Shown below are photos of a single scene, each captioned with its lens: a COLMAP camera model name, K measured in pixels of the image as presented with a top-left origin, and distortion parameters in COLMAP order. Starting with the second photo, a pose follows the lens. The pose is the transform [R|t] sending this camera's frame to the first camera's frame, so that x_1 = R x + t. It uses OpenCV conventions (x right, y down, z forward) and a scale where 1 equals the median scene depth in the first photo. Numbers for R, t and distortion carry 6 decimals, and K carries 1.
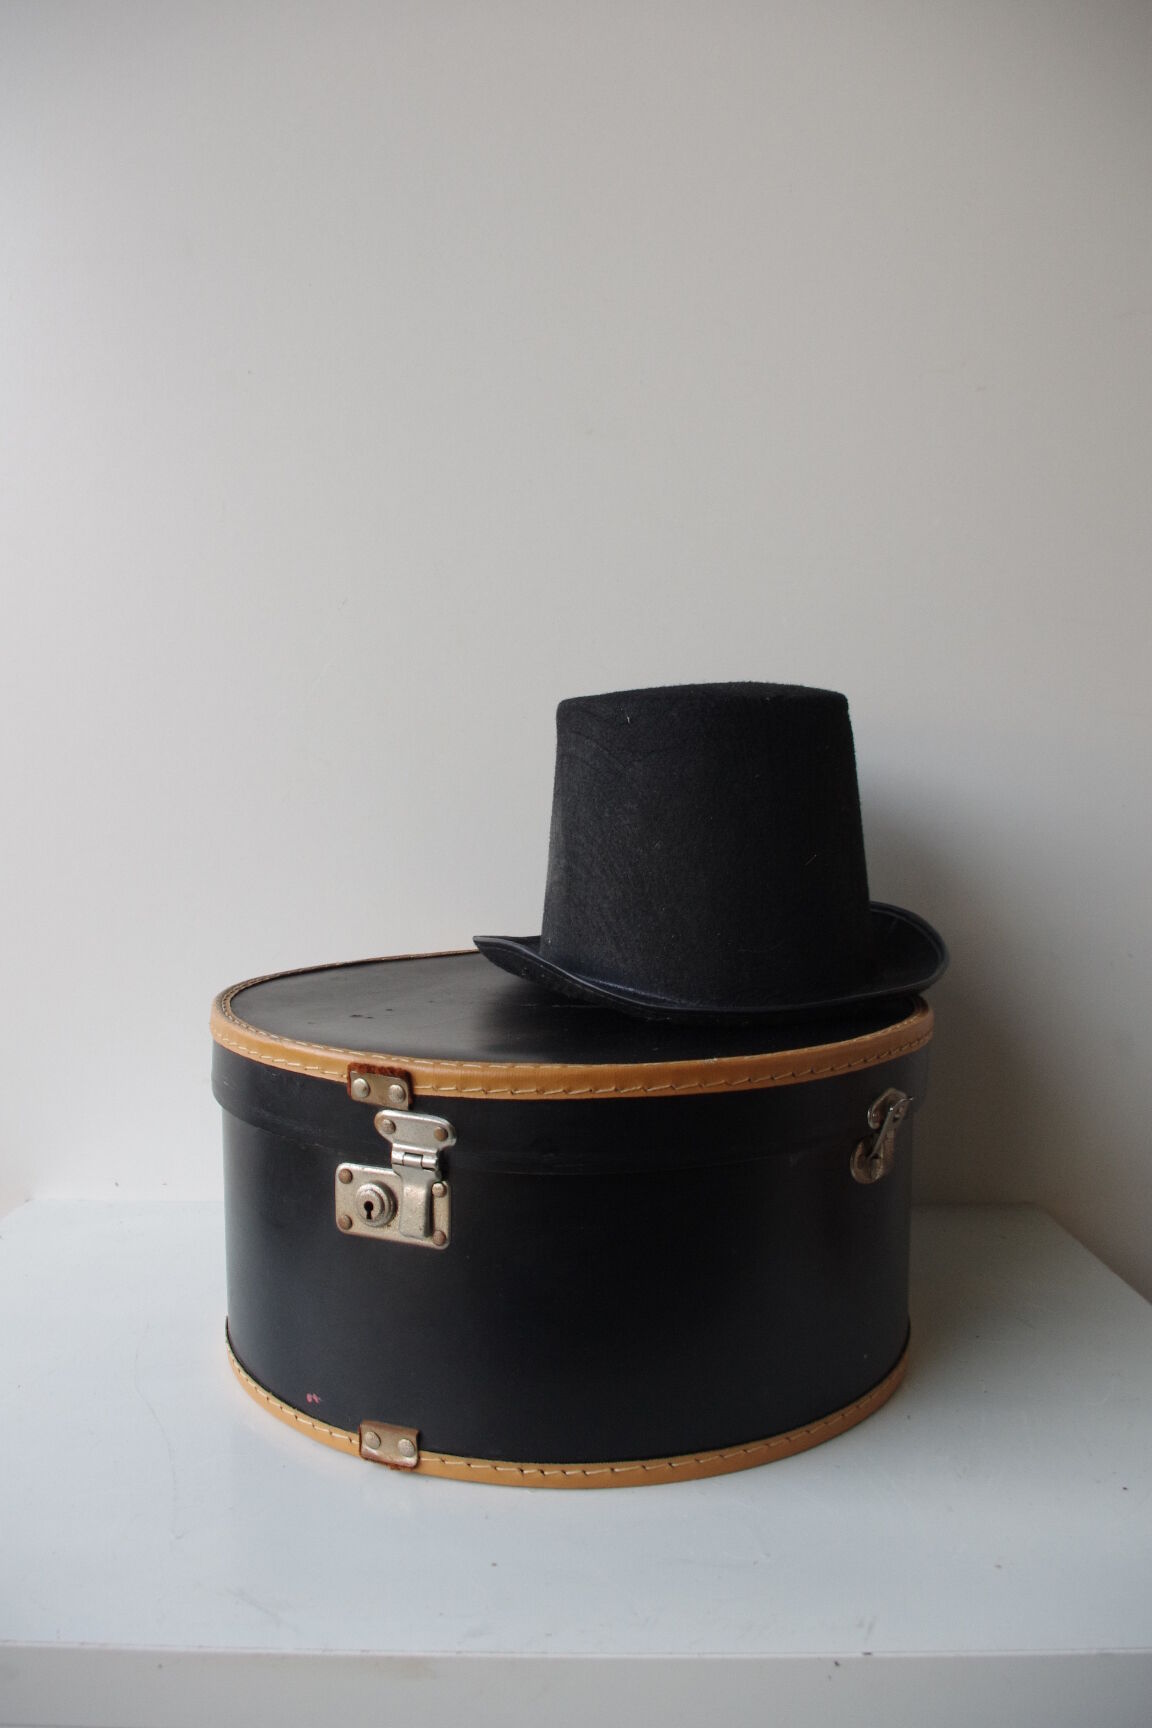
lens RADIAL K [[1320.9, 0, 564.7], [0, 1320.9, 881.1], [0, 0, 1]] dist [-0.066185, 0.022163]
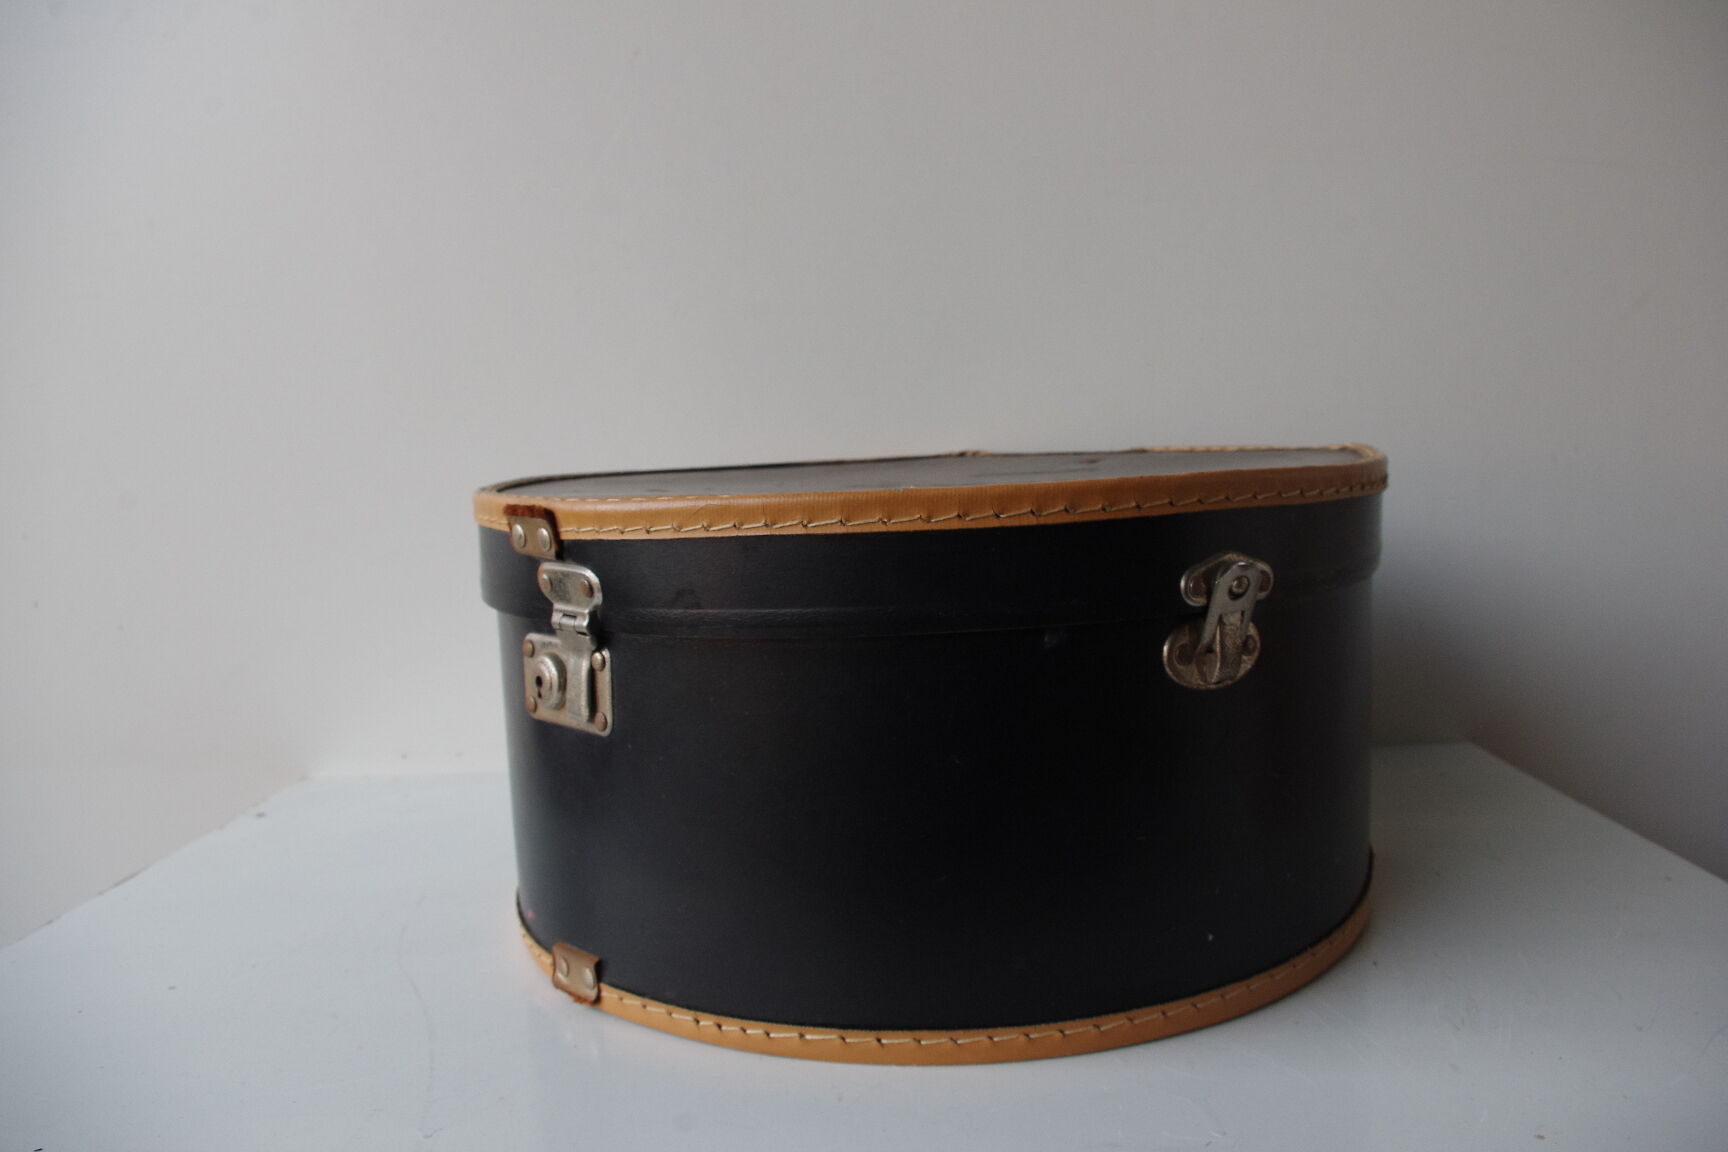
lens RADIAL K [[1320.9, 0, 874.9], [0, 1320.9, 586.1], [0, 0, 1]] dist [-0.066185, 0.022163]
pose [[0.926288, 0.005275, -0.376781, 0.354186], [0.015659, 0.998499, 0.052475, 0.145370], [0.376492, -0.054507, 0.924815, 0.313377]]
